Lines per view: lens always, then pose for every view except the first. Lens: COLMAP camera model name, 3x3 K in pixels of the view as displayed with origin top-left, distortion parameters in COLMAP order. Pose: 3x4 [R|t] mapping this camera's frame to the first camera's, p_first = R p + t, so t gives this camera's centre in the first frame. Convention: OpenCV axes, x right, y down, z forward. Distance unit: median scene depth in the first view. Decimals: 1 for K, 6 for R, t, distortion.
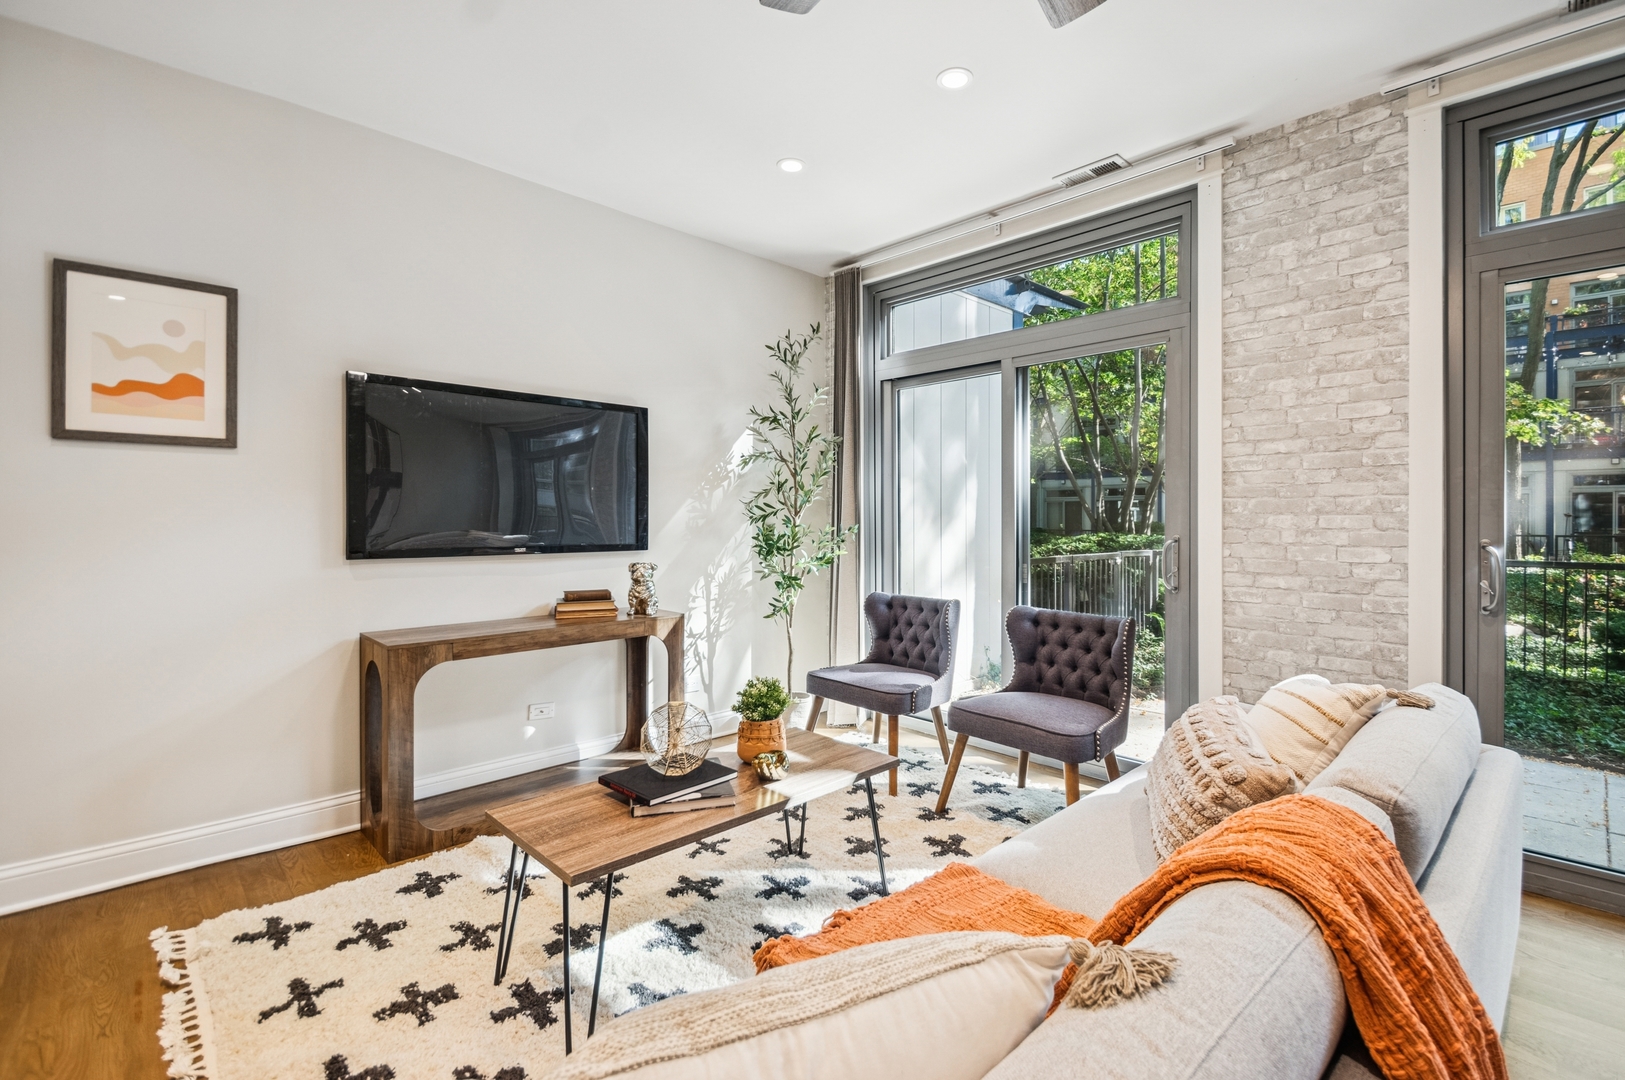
lens RADIAL K [[732.8, 0, 836.7], [0, 732.8, 521.8], [0, 0, 1]] dist [0.010384, -0.012779]
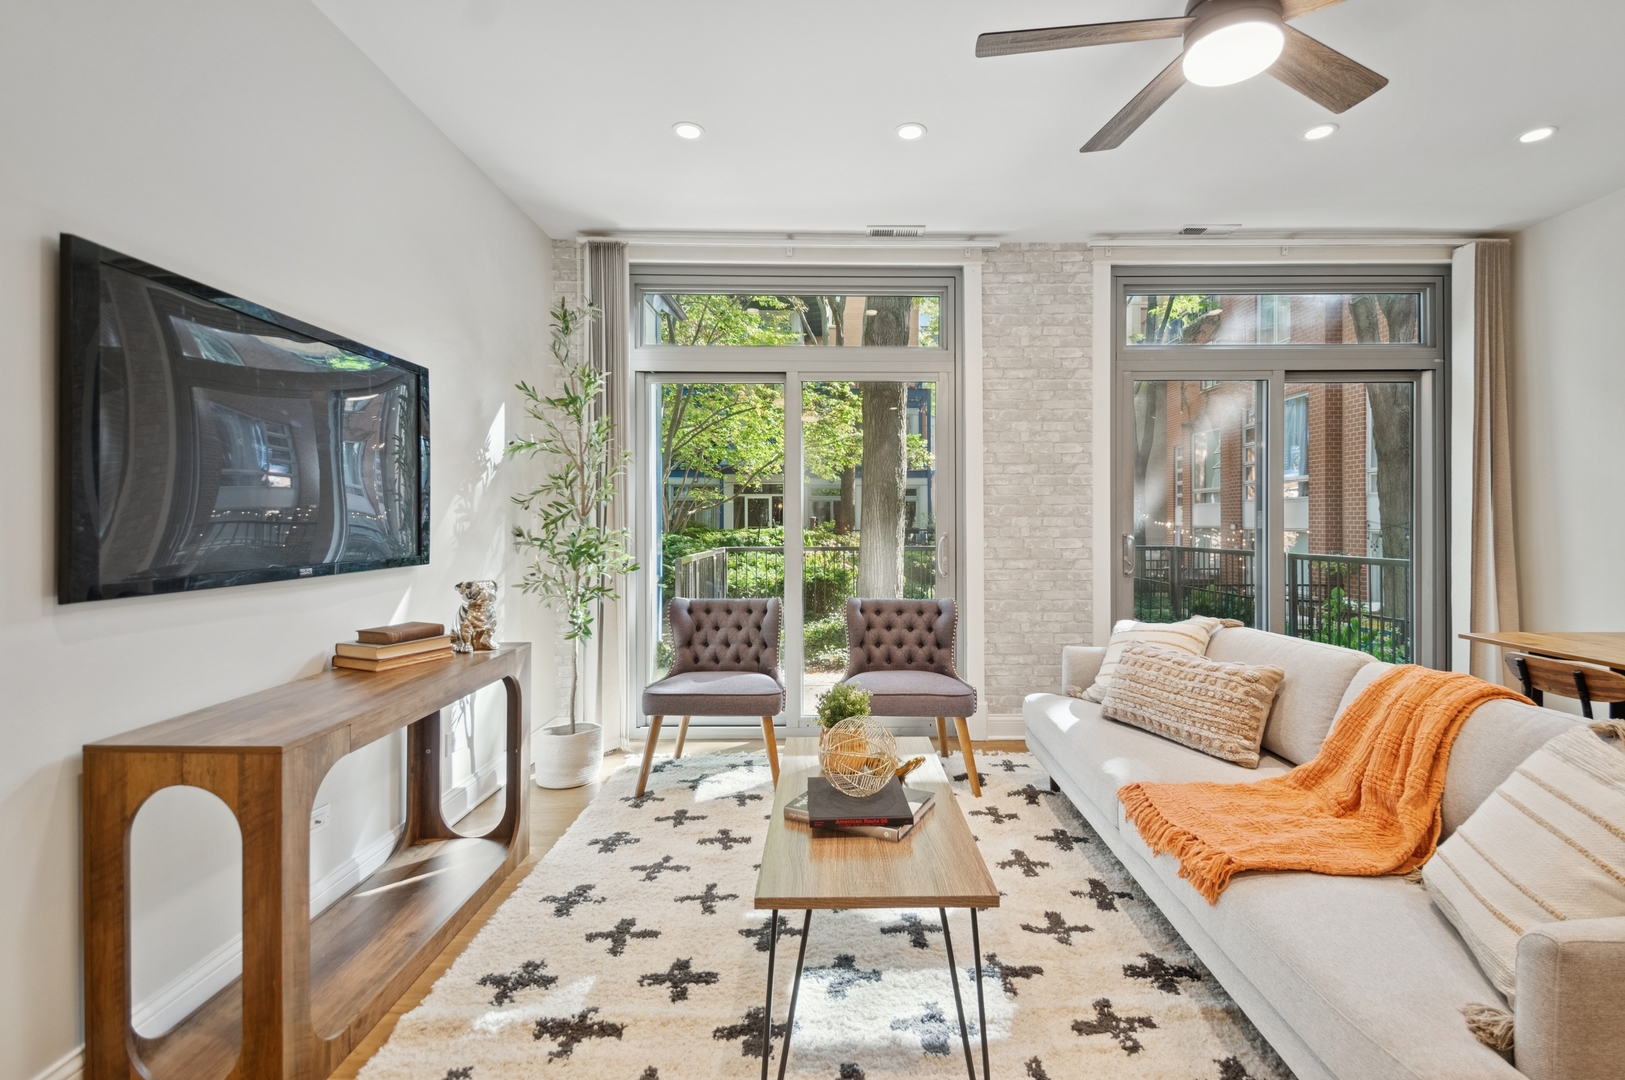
lens RADIAL K [[733.1, 0, 840.5], [0, 733.1, 519.2], [0, 0, 1]] dist [0.026359, -0.014196]
pose [[0.692133, -0.000876, 0.721770, -0.722601], [0.005390, 0.999978, -0.003956, -0.001454], [-0.721750, 0.006628, 0.692122, 0.288879]]
